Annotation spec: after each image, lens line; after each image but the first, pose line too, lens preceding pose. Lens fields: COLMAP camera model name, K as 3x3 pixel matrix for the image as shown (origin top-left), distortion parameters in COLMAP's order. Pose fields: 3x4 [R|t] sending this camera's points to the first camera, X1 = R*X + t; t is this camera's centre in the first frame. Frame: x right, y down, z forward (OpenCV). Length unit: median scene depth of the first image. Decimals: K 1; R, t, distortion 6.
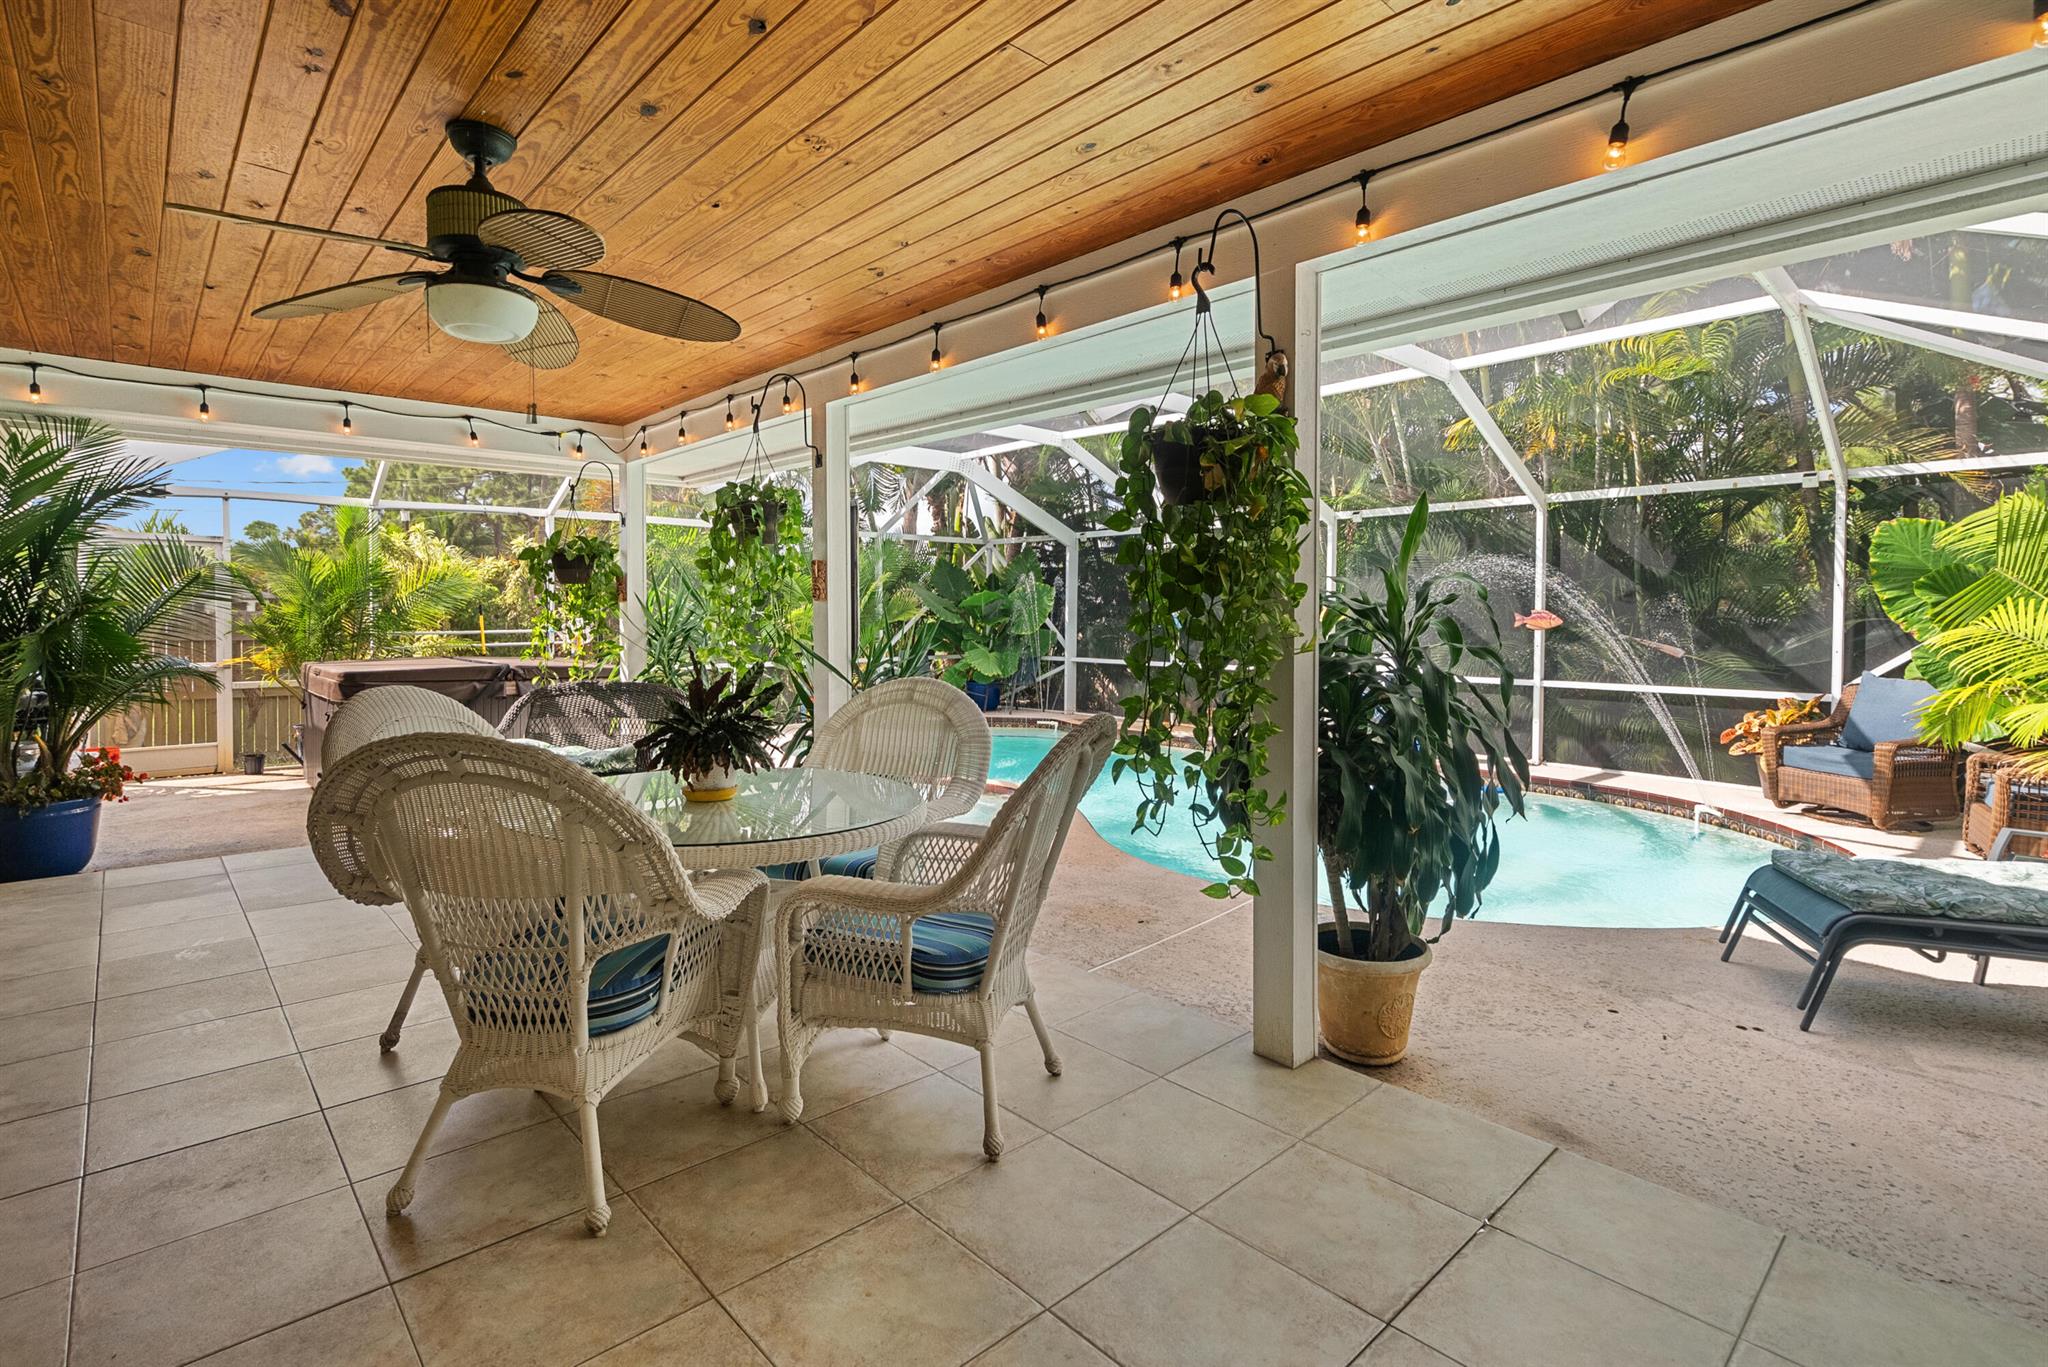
lens RADIAL K [[956.0, 0, 1025.0], [0, 956.0, 626.3], [0, 0, 1]] dist [-0.001121, 0.005094]
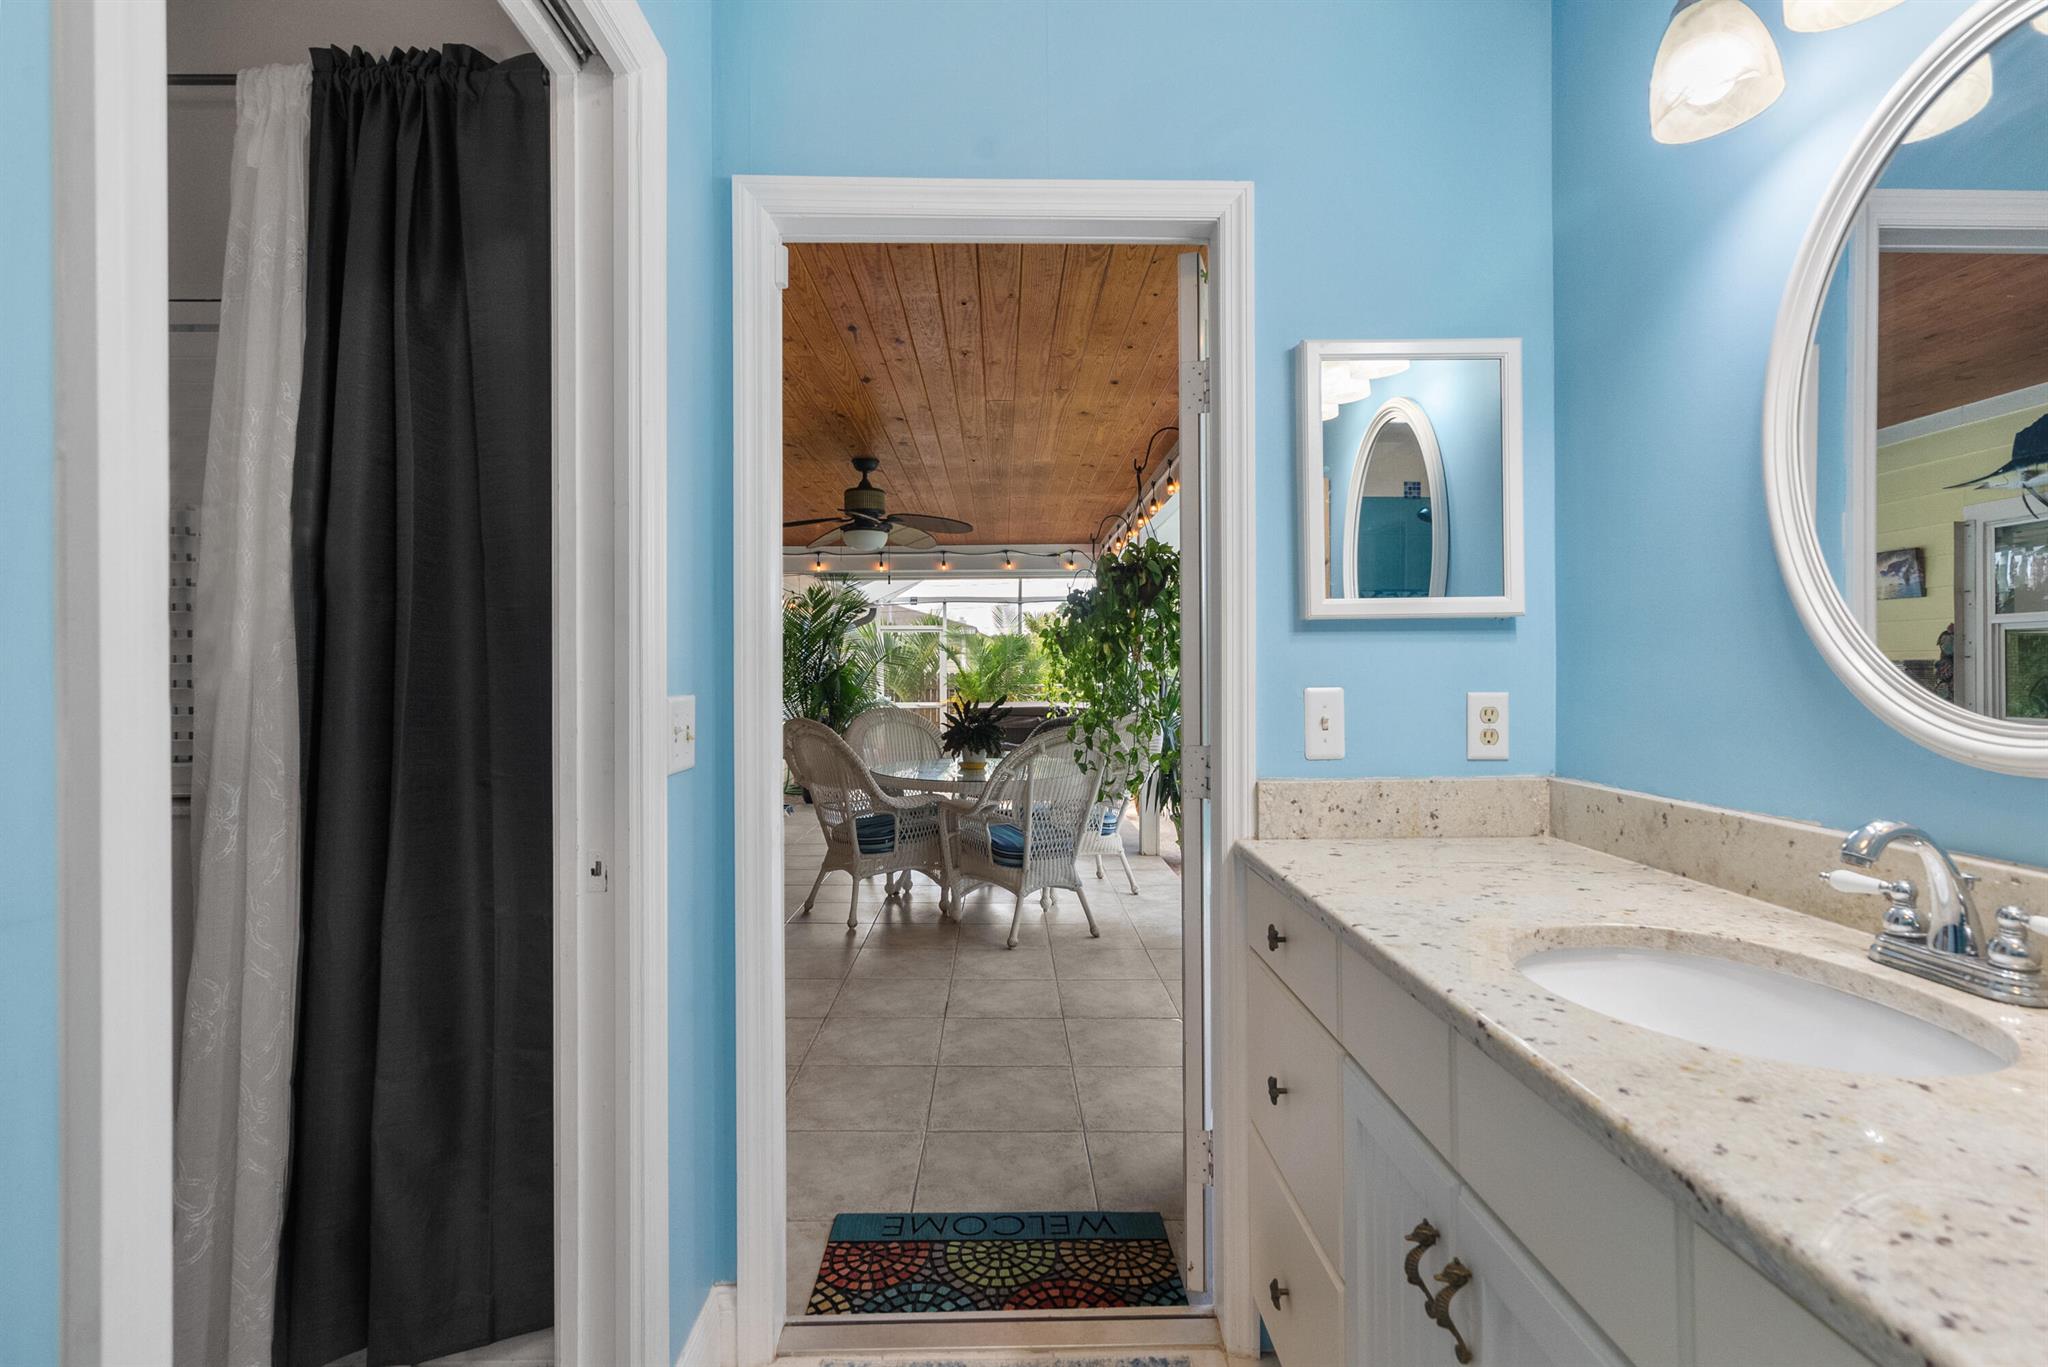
lens RADIAL K [[950.6, 0, 1024.0], [0, 950.6, 683.5], [0, 0, 1]] dist [0.000919, 0.000416]
pose [[0.748983, 0.006757, -0.662554, 1.215252], [-0.005123, 0.999977, 0.004408, -0.002049], [0.662569, 0.000093, 0.749001, -0.433582]]
